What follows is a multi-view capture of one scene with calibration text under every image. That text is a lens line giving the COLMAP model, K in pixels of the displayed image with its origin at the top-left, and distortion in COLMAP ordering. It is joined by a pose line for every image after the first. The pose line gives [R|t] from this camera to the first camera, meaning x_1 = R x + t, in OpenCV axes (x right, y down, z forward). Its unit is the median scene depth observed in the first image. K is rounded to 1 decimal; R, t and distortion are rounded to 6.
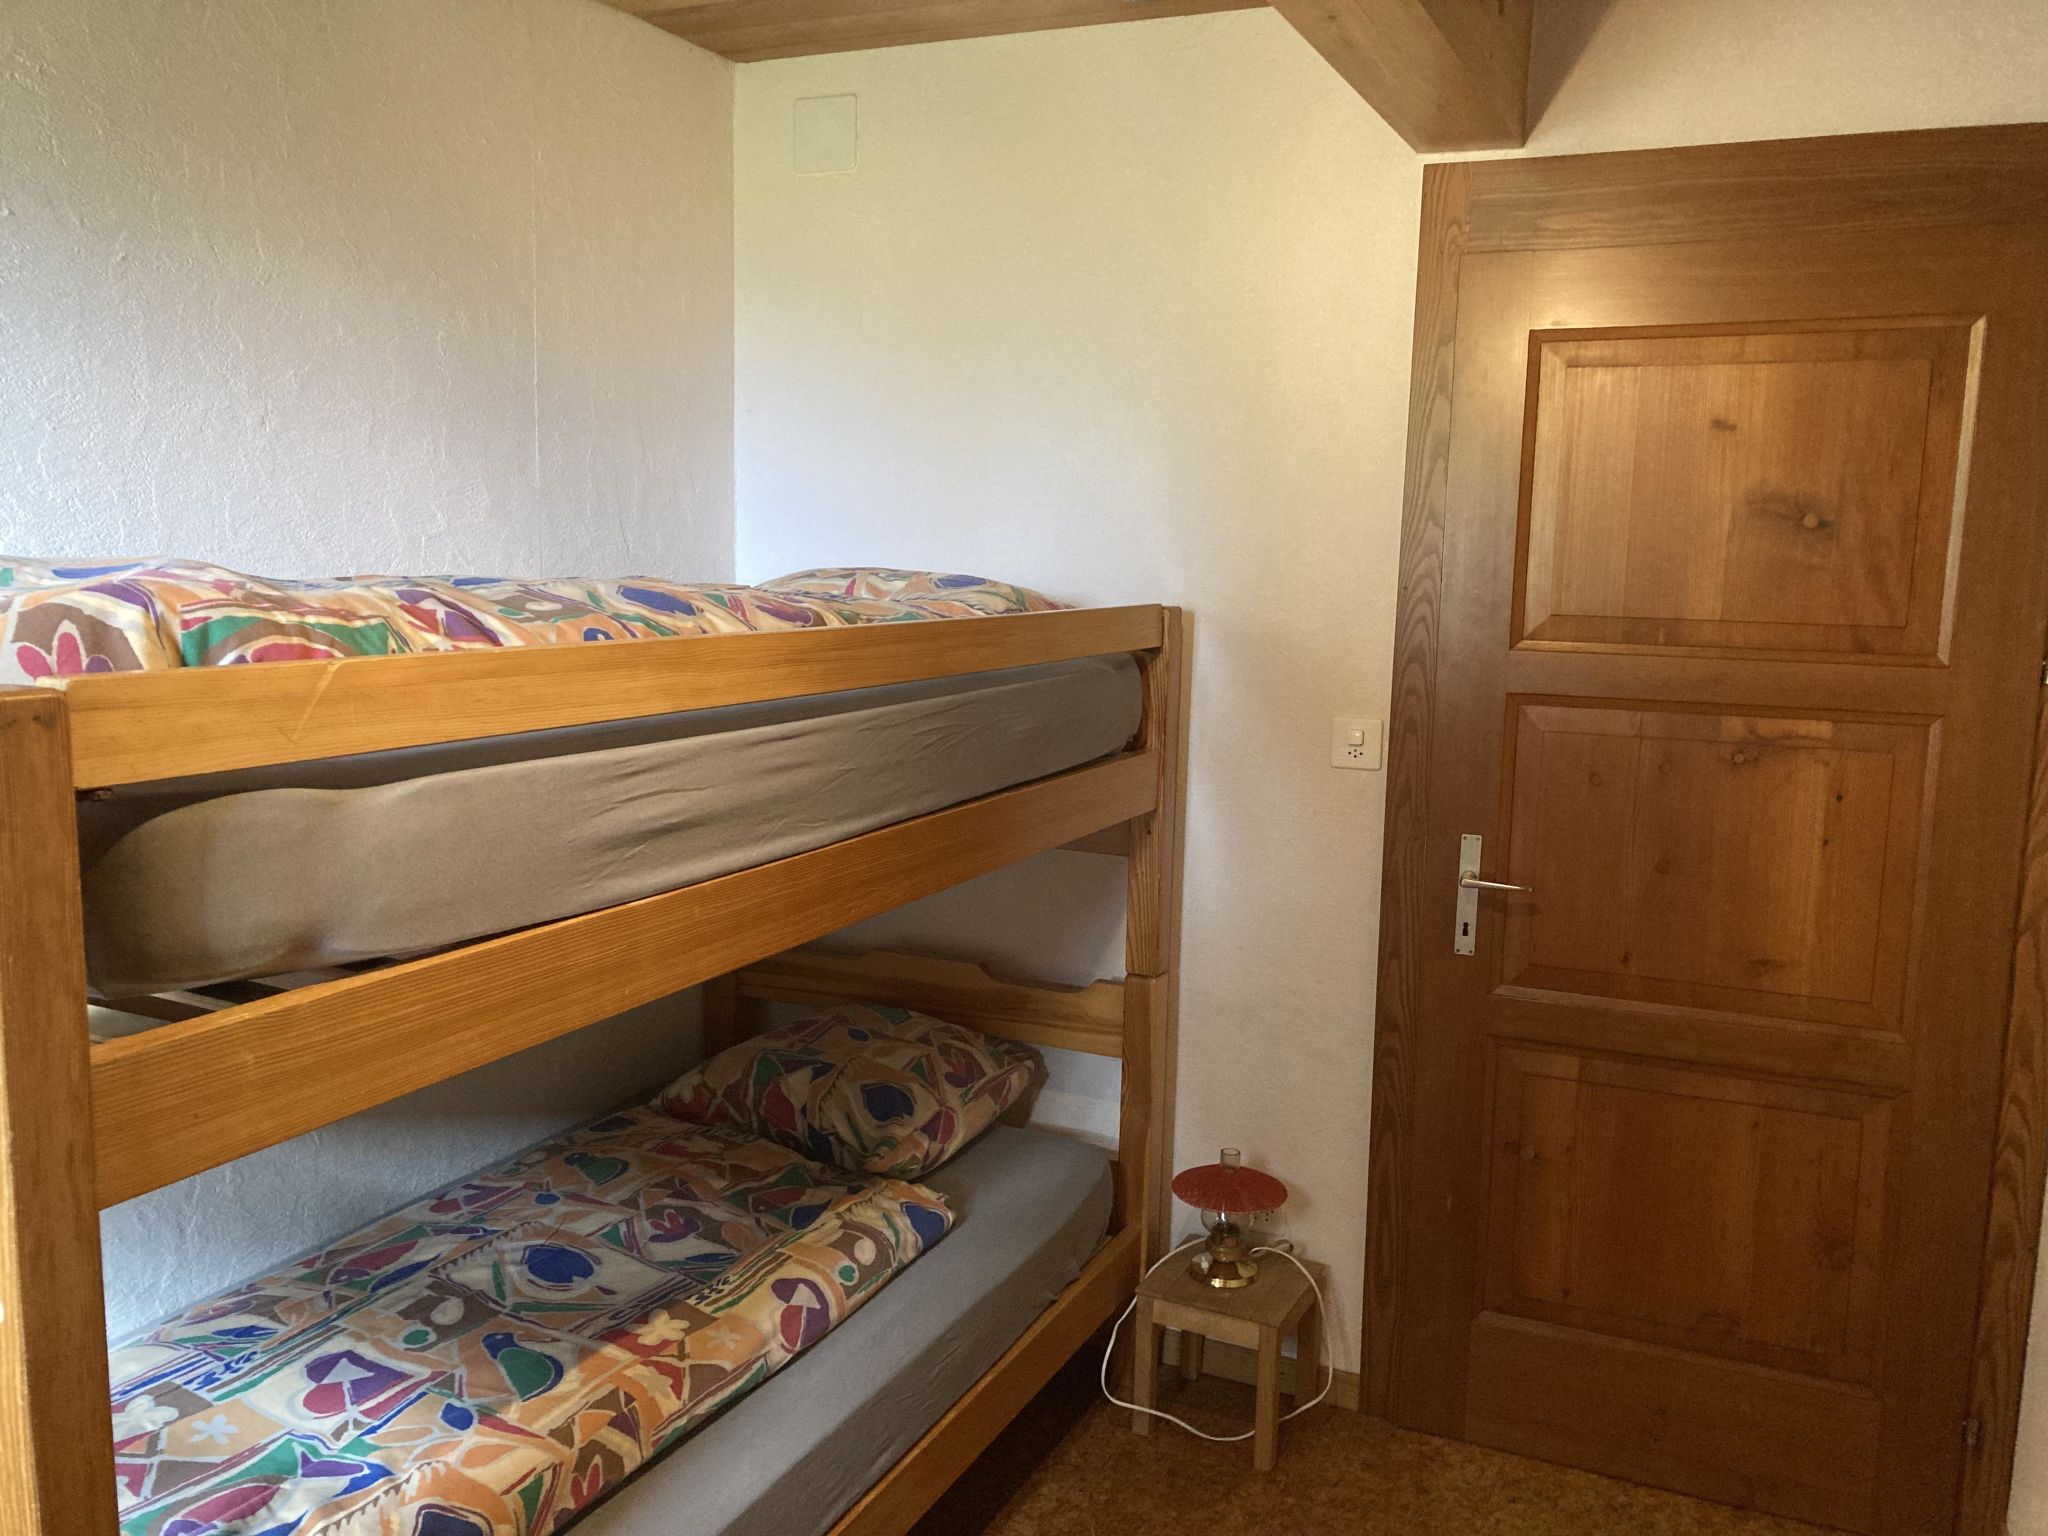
lens RADIAL K [[1669.3, 0, 1033.1], [0, 1669.3, 781.4], [0, 0, 1]] dist [-0.000937, 0.012436]
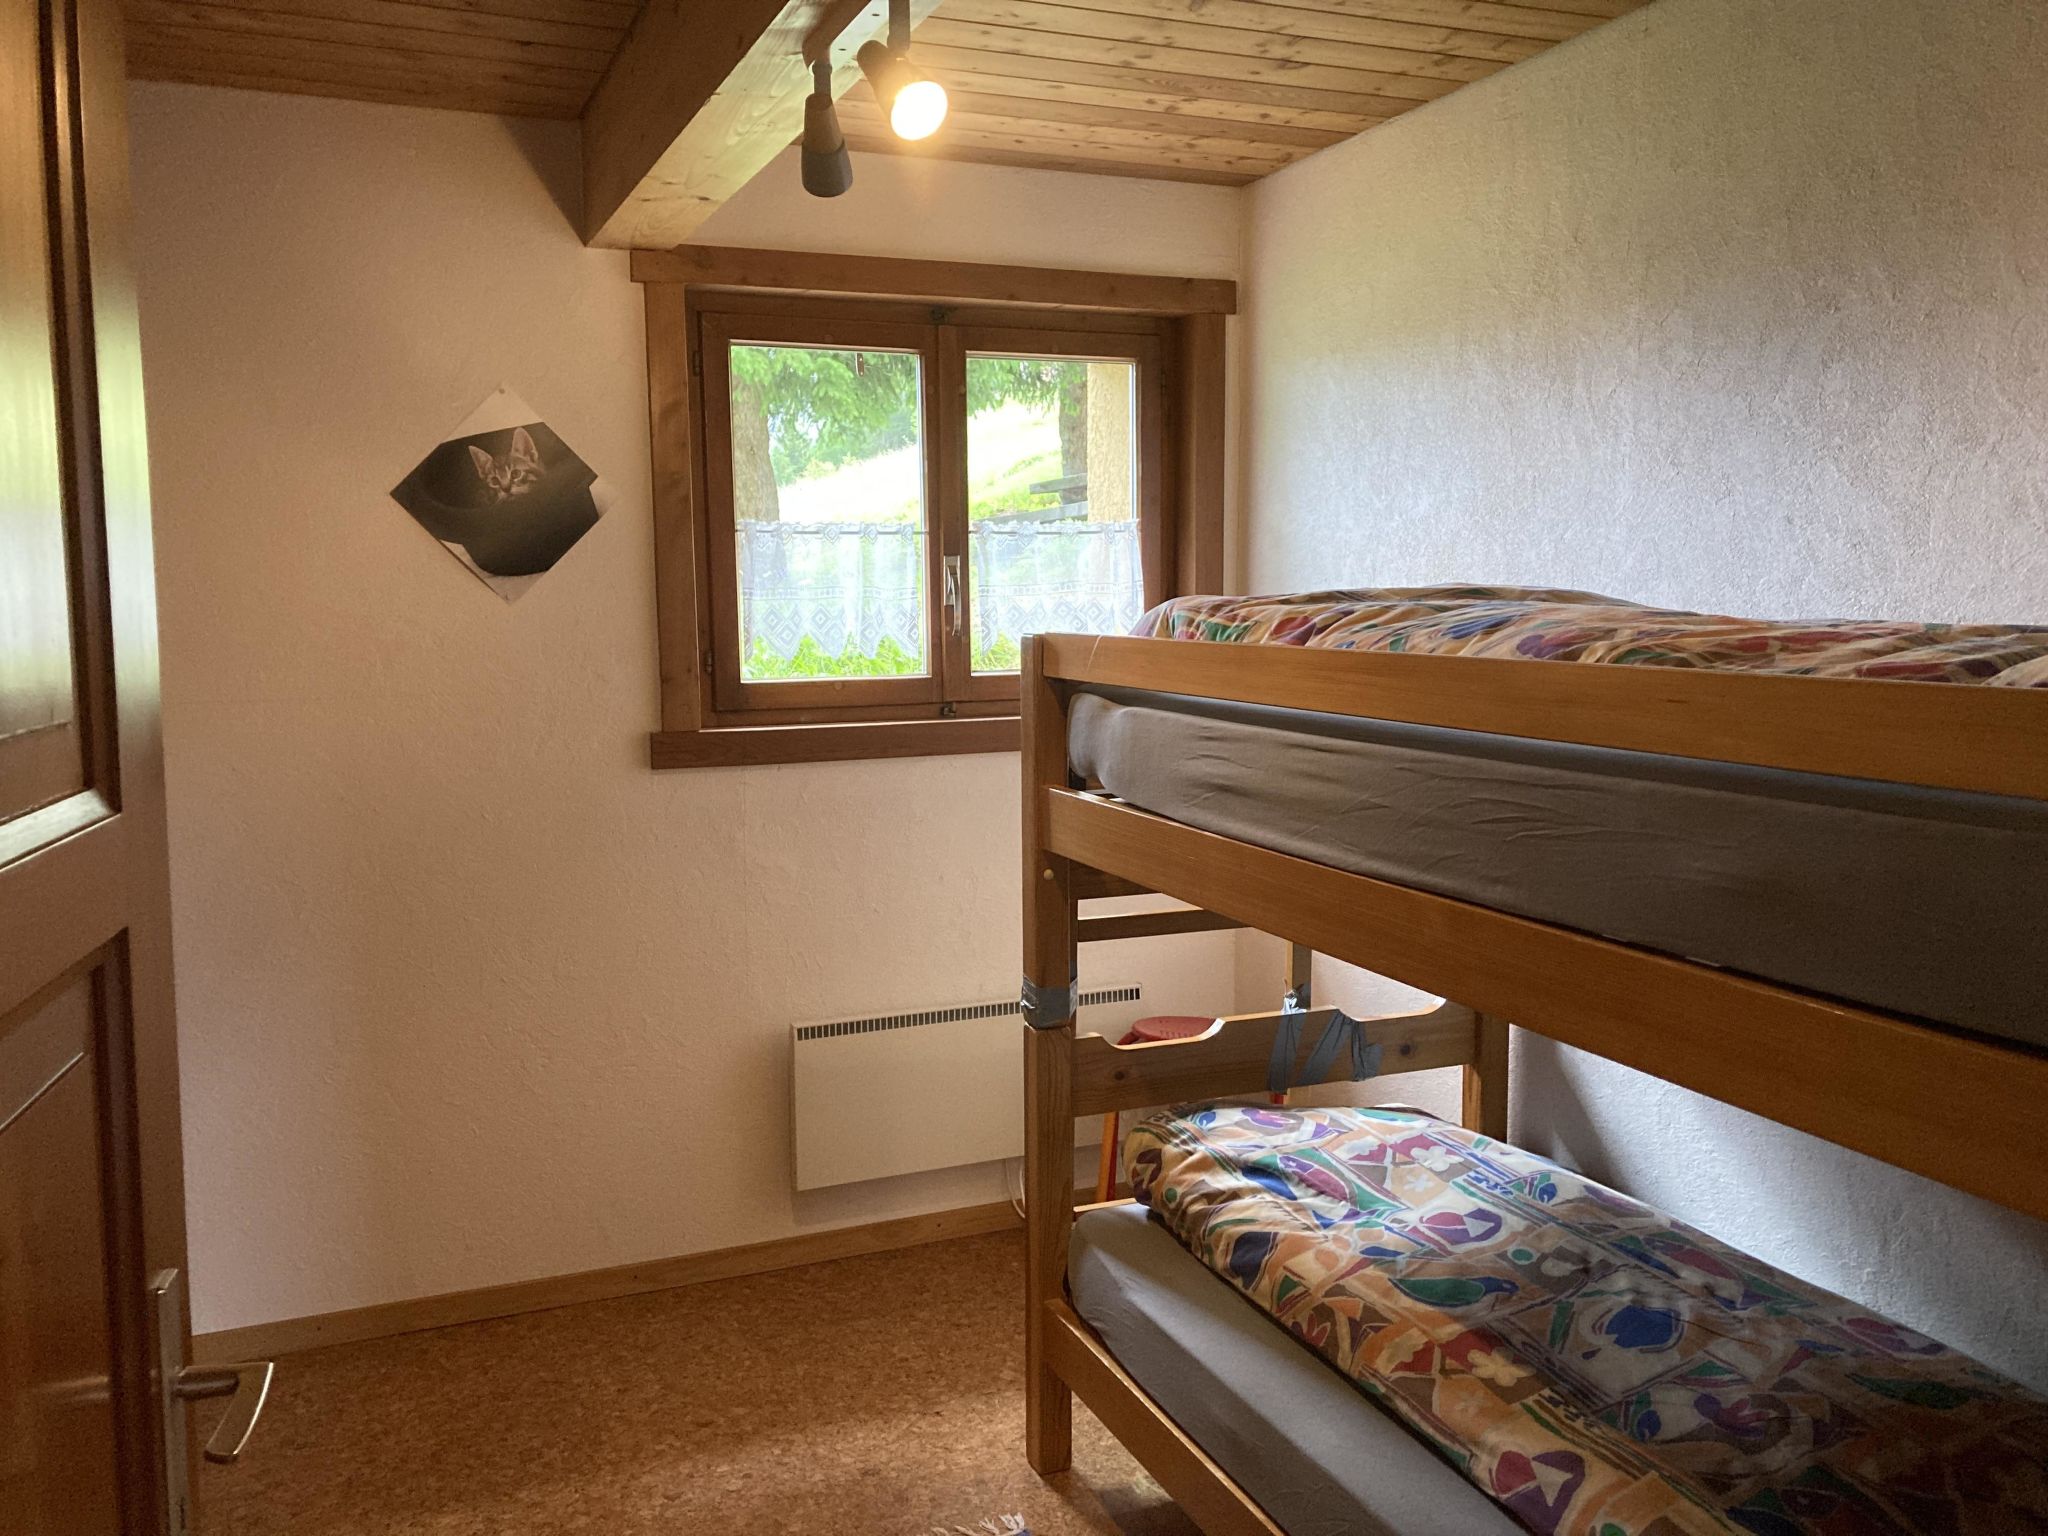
lens RADIAL K [[1669.3, 0, 1033.1], [0, 1669.3, 781.4], [0, 0, 1]] dist [-0.000937, 0.012436]
pose [[-0.676424, 0.066861, -0.733471, 0.698188], [-0.114052, 0.974349, 0.194000, -0.177085], [0.727628, 0.214880, -0.651448, 1.448653]]
